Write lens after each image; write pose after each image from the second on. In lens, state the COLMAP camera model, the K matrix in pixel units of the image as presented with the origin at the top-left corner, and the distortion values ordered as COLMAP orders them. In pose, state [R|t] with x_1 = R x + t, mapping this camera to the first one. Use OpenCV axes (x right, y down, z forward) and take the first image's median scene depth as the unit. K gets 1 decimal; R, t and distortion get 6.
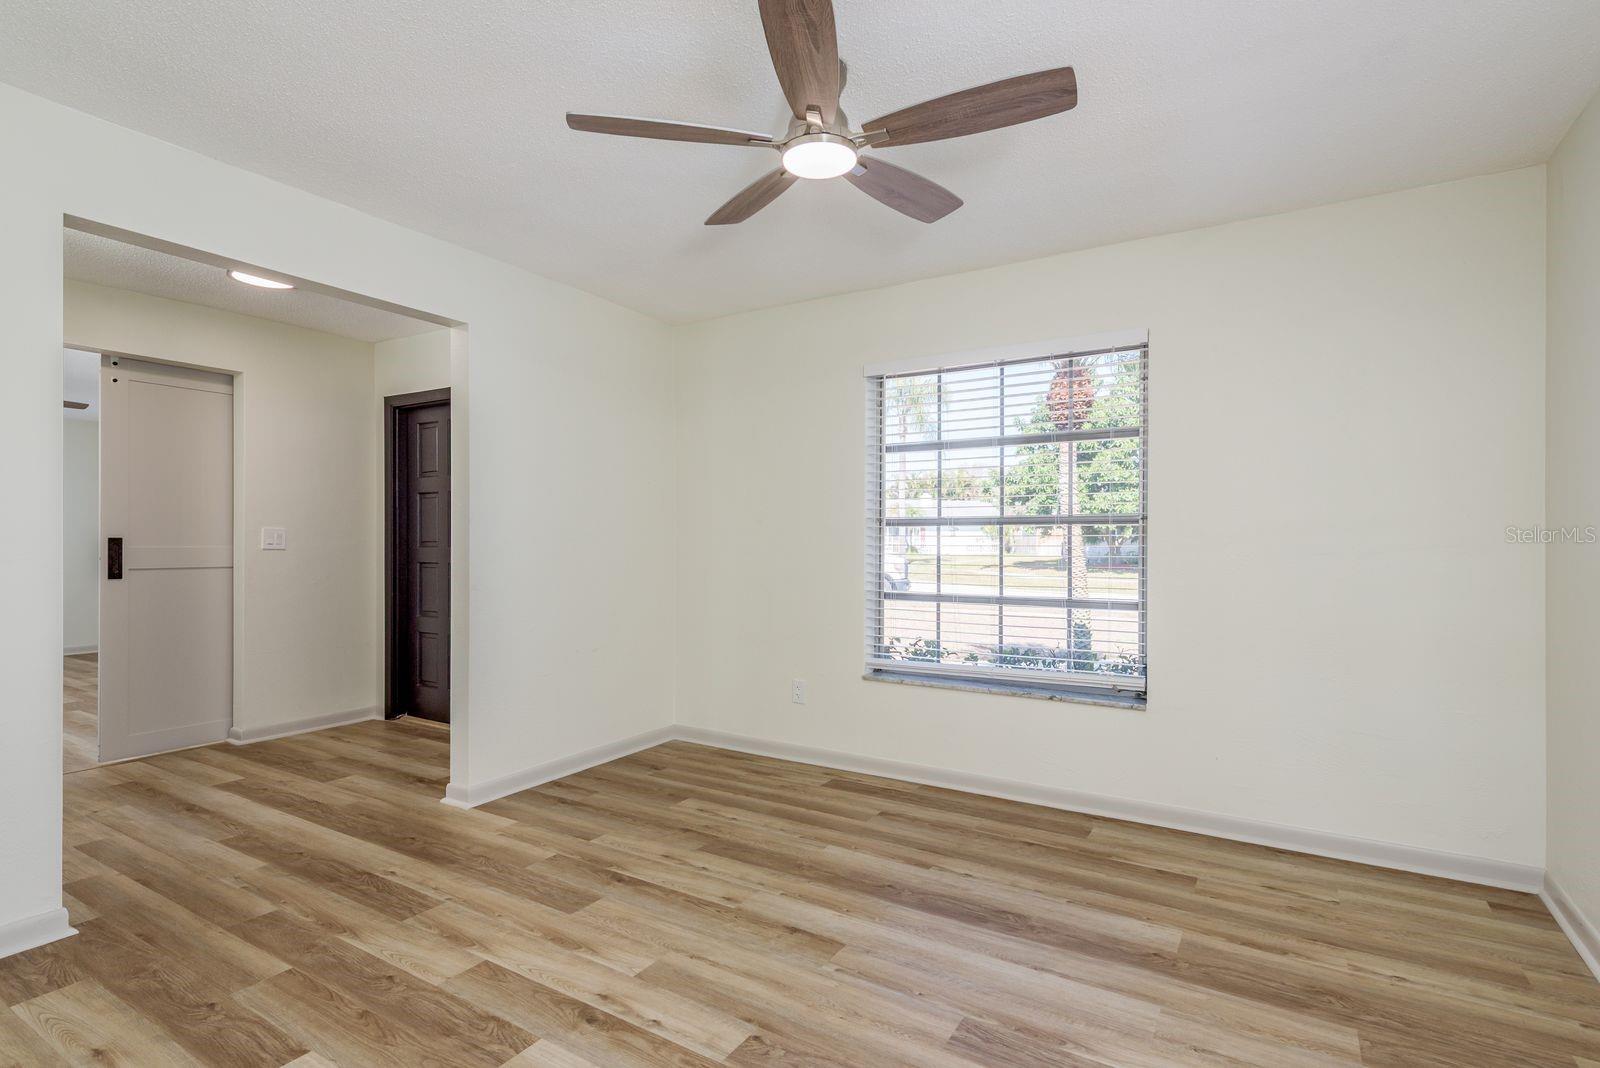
lens RADIAL K [[785.4, 0, 794.4], [0, 785.4, 539.6], [0, 0, 1]] dist [0.004156, -0.000411]
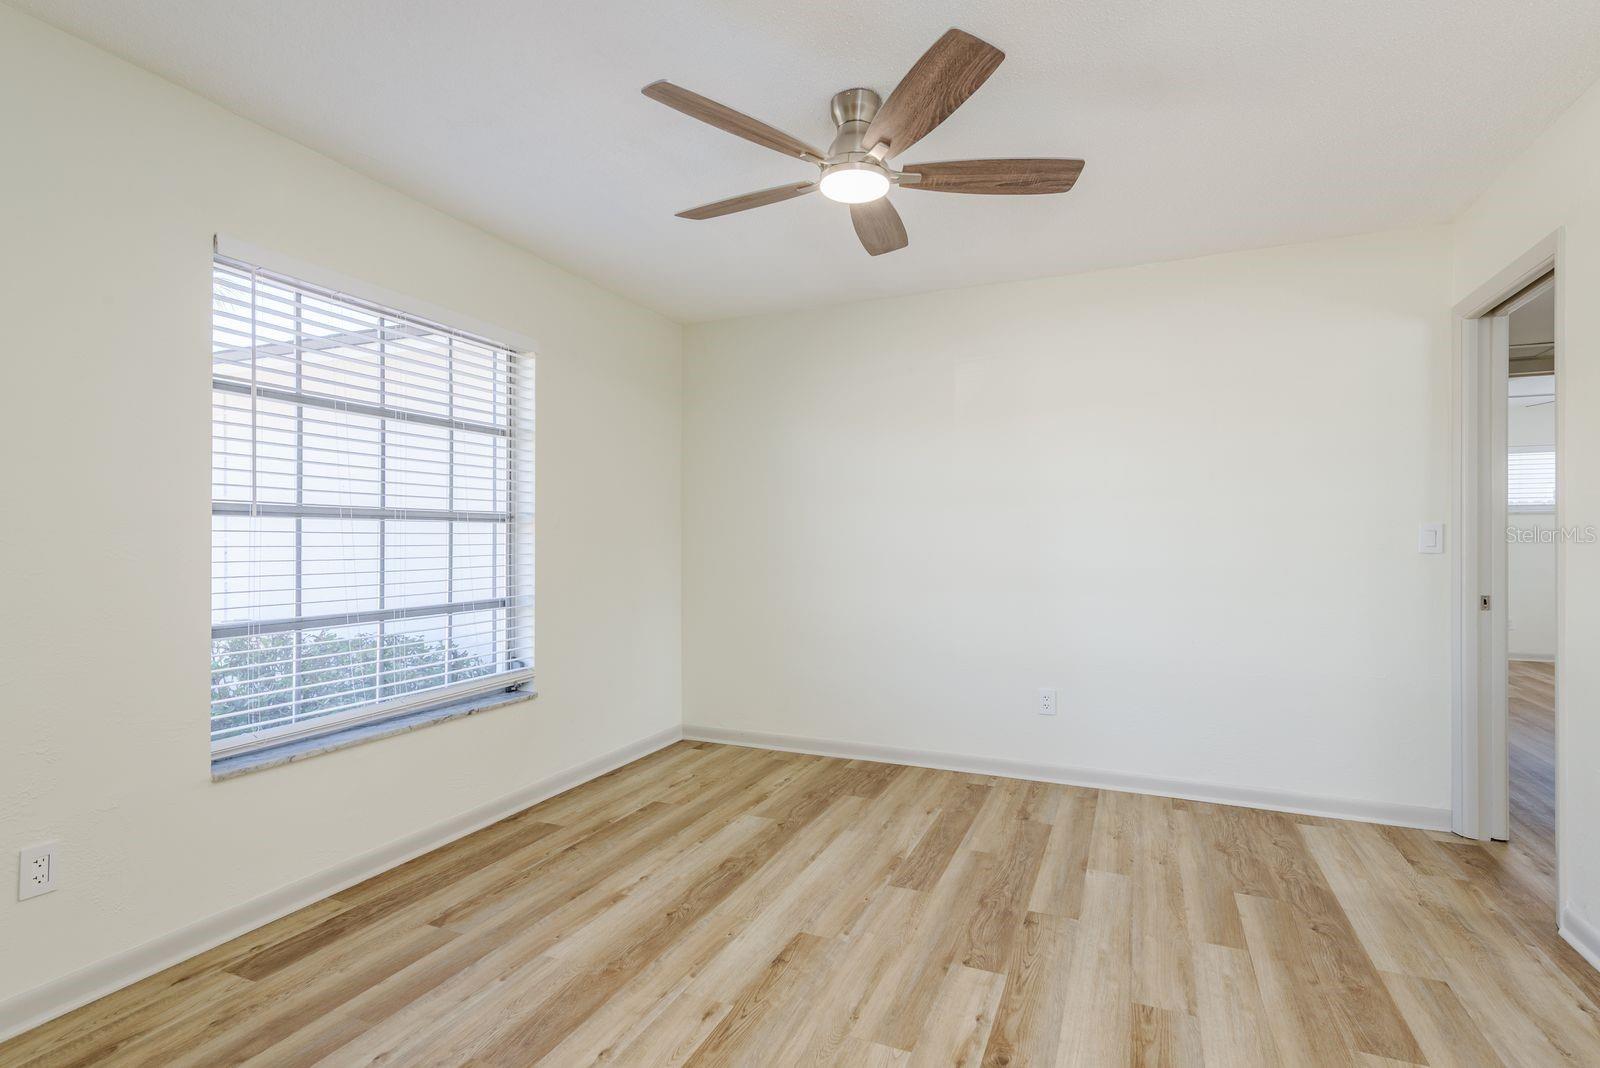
lens RADIAL K [[785.4, 0, 794.4], [0, 785.4, 539.6], [0, 0, 1]] dist [0.004156, -0.000411]
pose [[-0.143881, -0.007042, 0.989570, -0.881866], [0.001268, 0.999973, 0.007300, -0.009185], [-0.989594, 0.002305, -0.143868, 1.066470]]
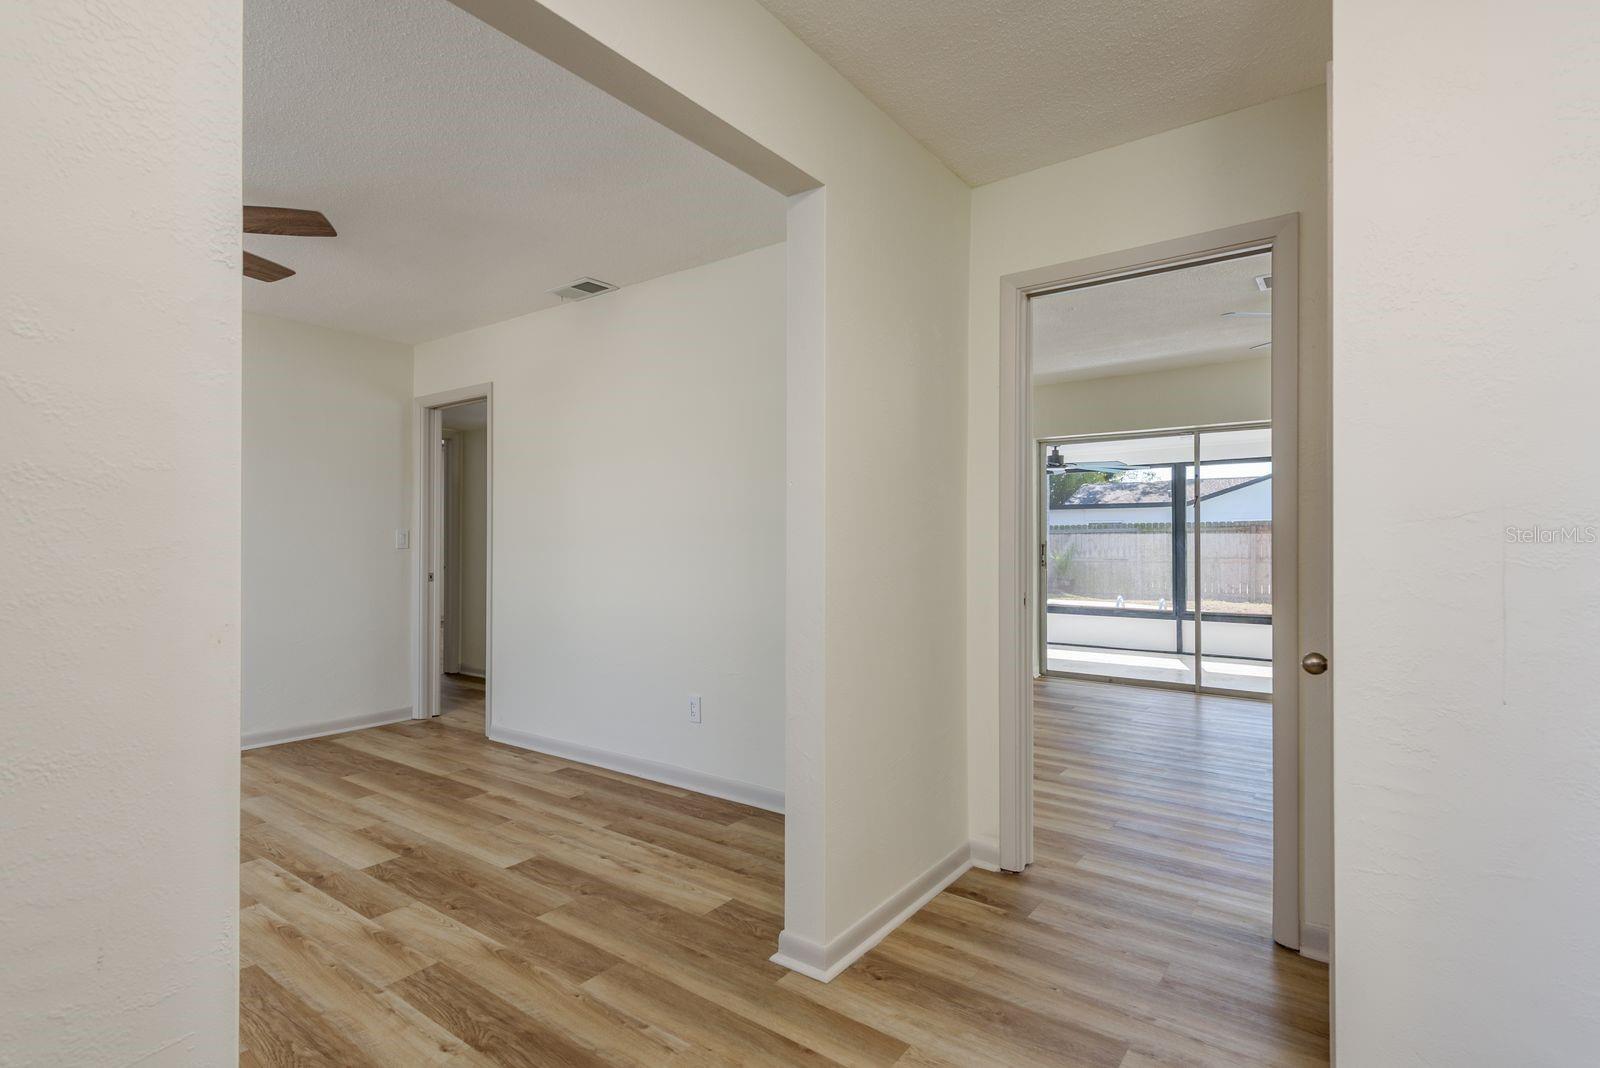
lens RADIAL K [[785.4, 0, 794.4], [0, 785.4, 539.6], [0, 0, 1]] dist [0.004156, -0.000411]
pose [[-0.996438, -0.000752, 0.084325, -0.957354], [-0.000643, 0.999999, 0.001329, -0.002882], [-0.084326, 0.001271, -0.996437, 1.819701]]
